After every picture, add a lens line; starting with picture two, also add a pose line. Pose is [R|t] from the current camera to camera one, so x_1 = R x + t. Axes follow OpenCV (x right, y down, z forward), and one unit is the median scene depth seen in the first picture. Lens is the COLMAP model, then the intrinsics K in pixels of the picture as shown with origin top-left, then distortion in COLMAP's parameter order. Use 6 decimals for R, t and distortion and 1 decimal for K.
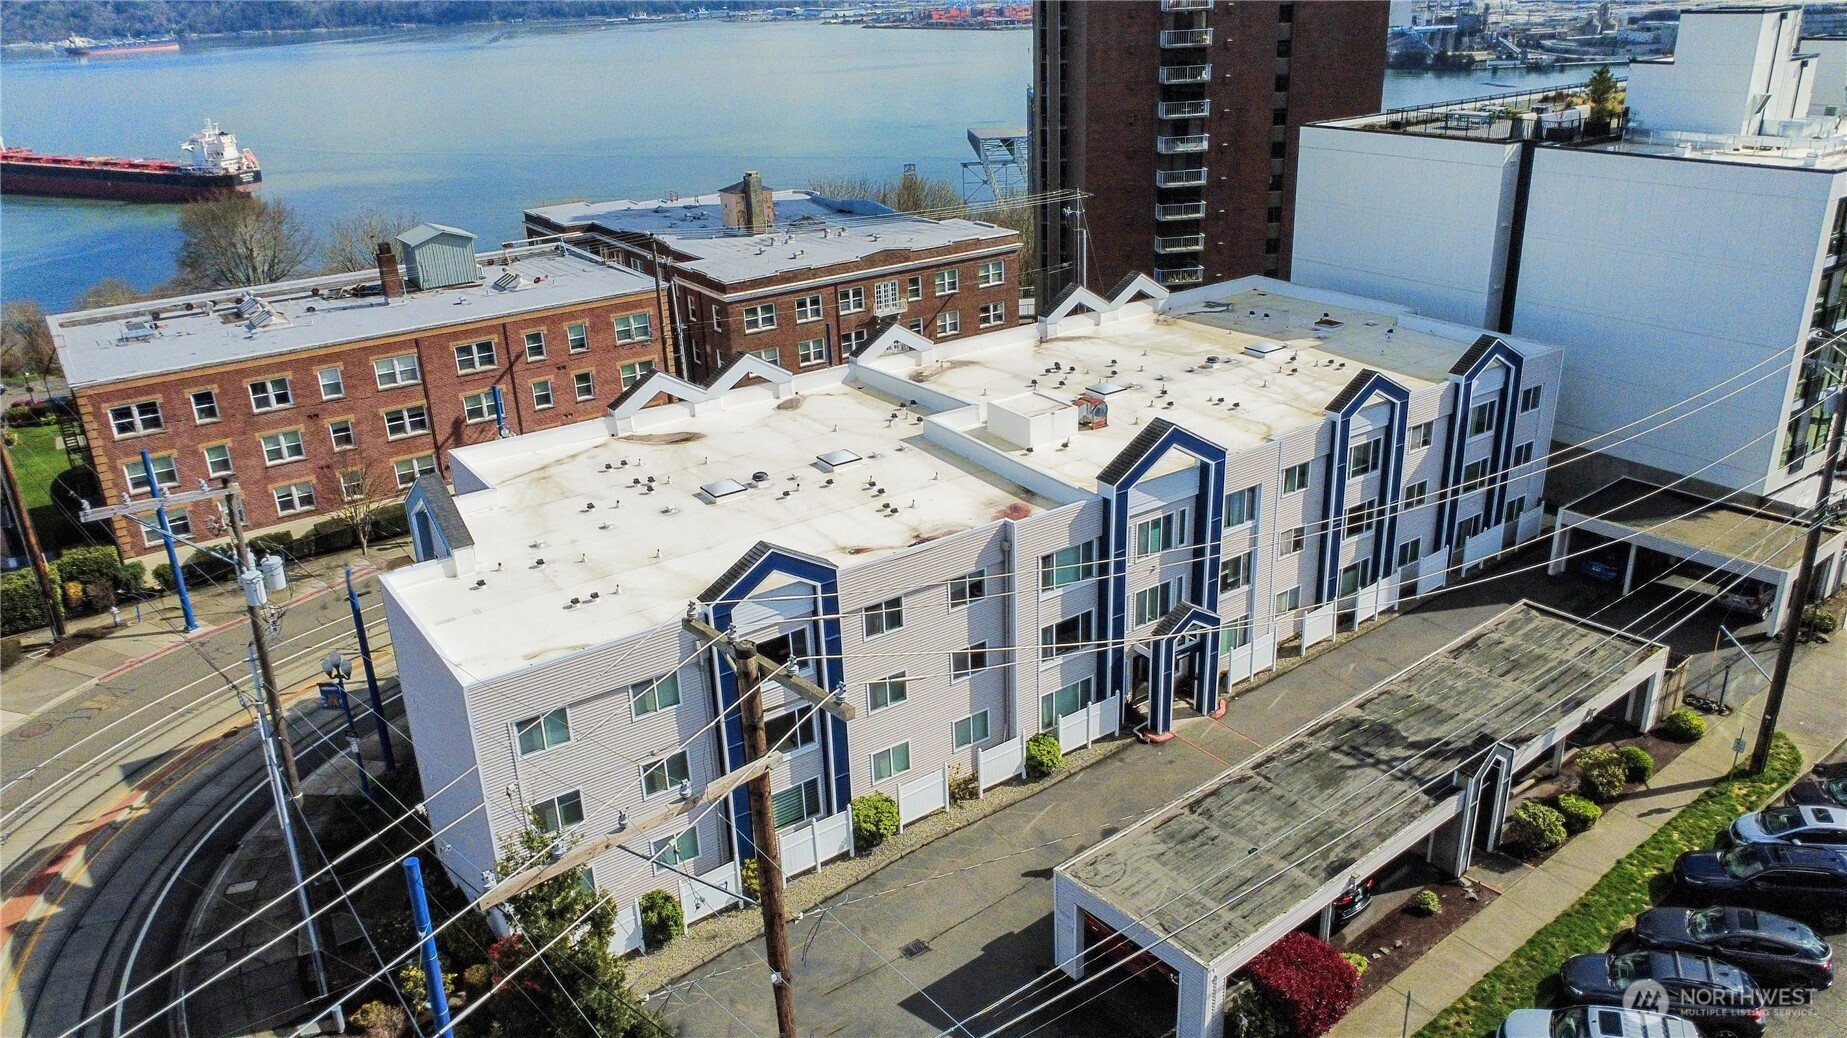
lens RADIAL K [[1313.5, 0, 972.0], [0, 1313.5, 524.2], [0, 0, 1]] dist [0.001087, -0.000342]
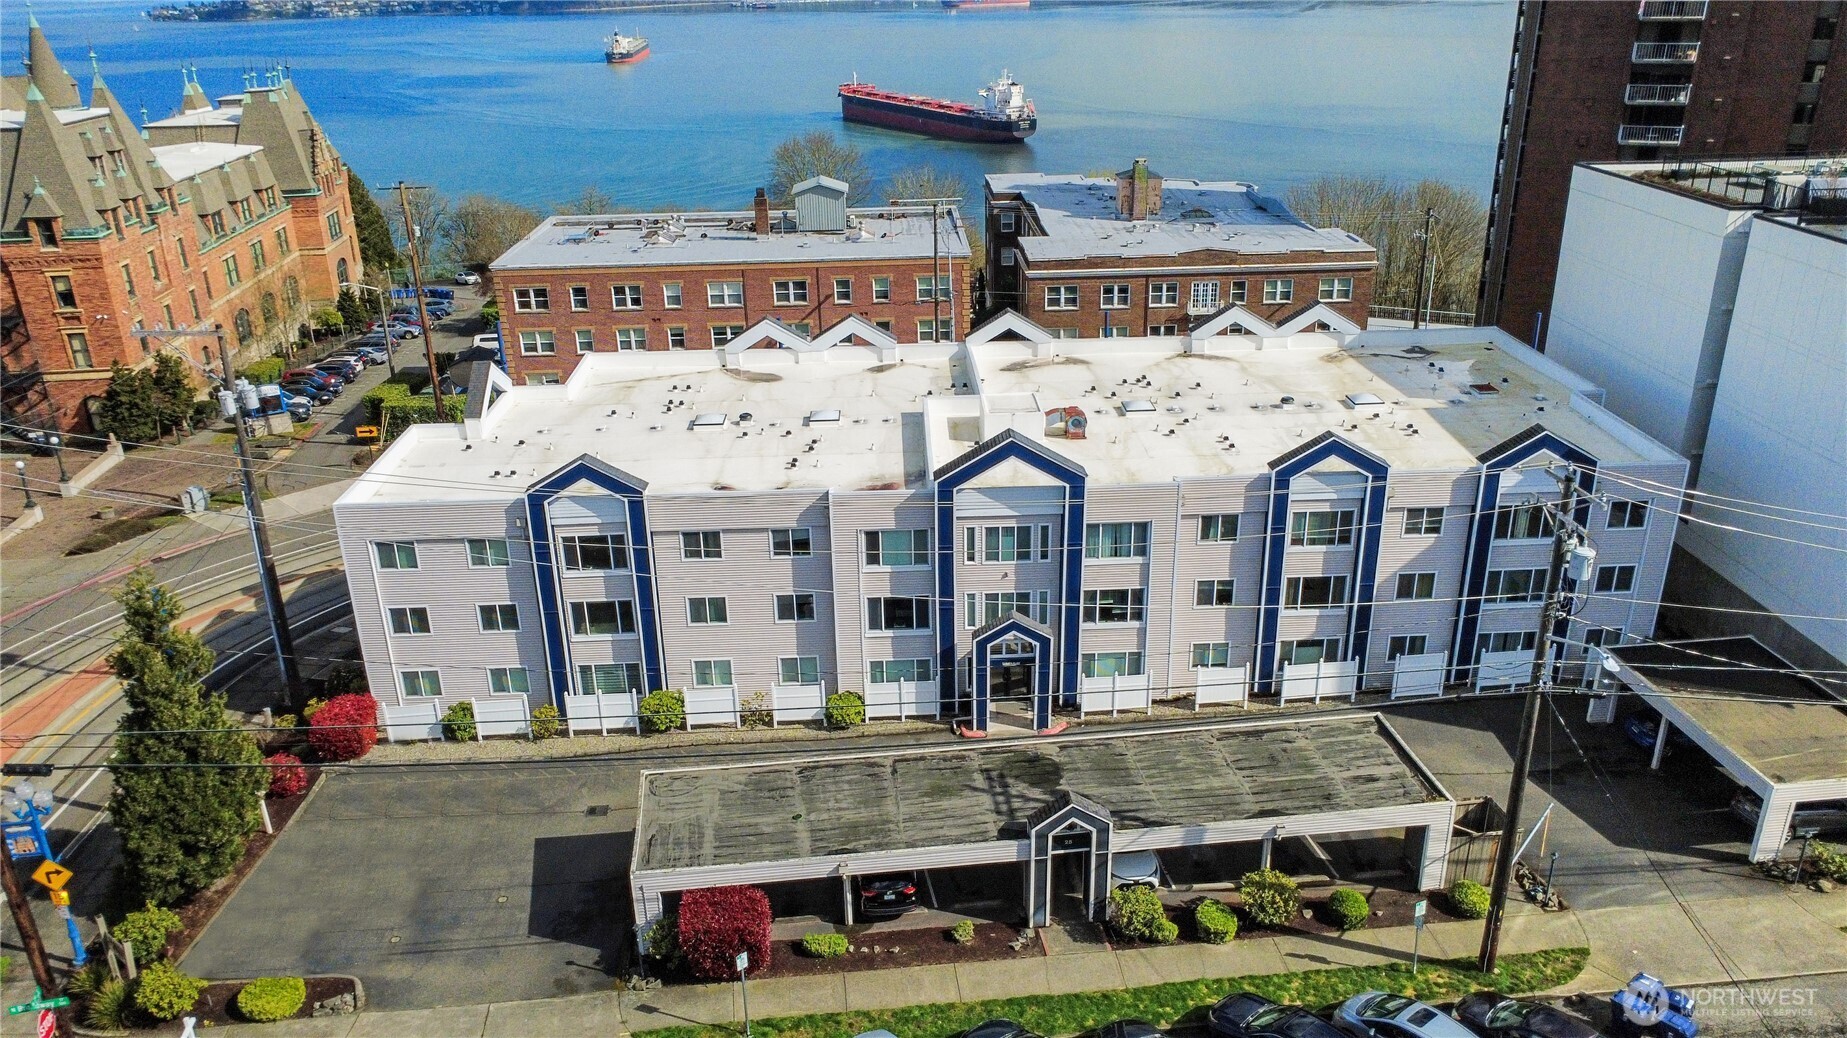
lens RADIAL K [[1348.6, 0, 1012.1], [0, 1348.6, 550.4], [0, 0, 1]] dist [-0.002907, 0.002014]
pose [[0.847314, 0.233326, -0.477093, 0.454155], [-0.219975, 0.971829, 0.084607, -0.053109], [0.483394, 0.033260, 0.874771, 0.054557]]
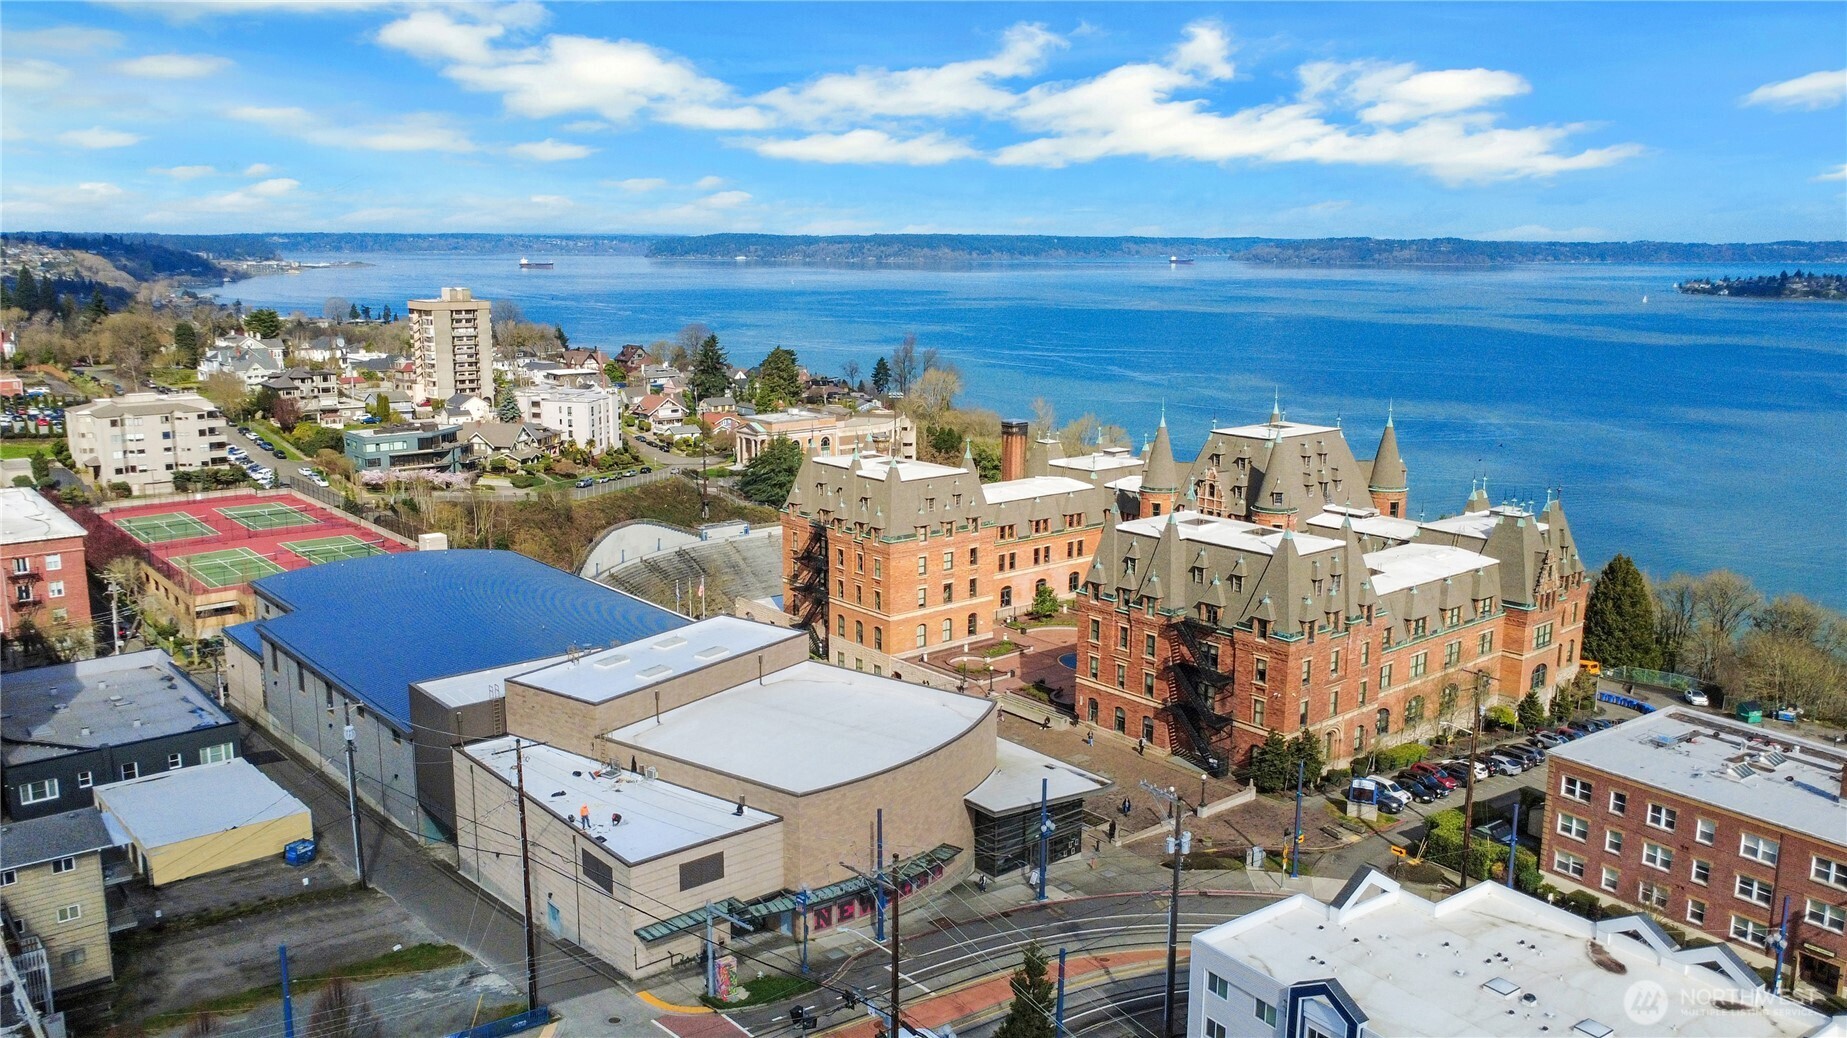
lens RADIAL K [[1564.9, 0, 875.5], [0, 1564.9, 521.5], [0, 0, 1]] dist [-0.001037, 0.004960]
pose [[-0.026943, 0.235821, -0.971423, 0.923047], [-0.393566, 0.890788, 0.227162, -0.405466], [0.918902, 0.388439, 0.068810, 0.064751]]
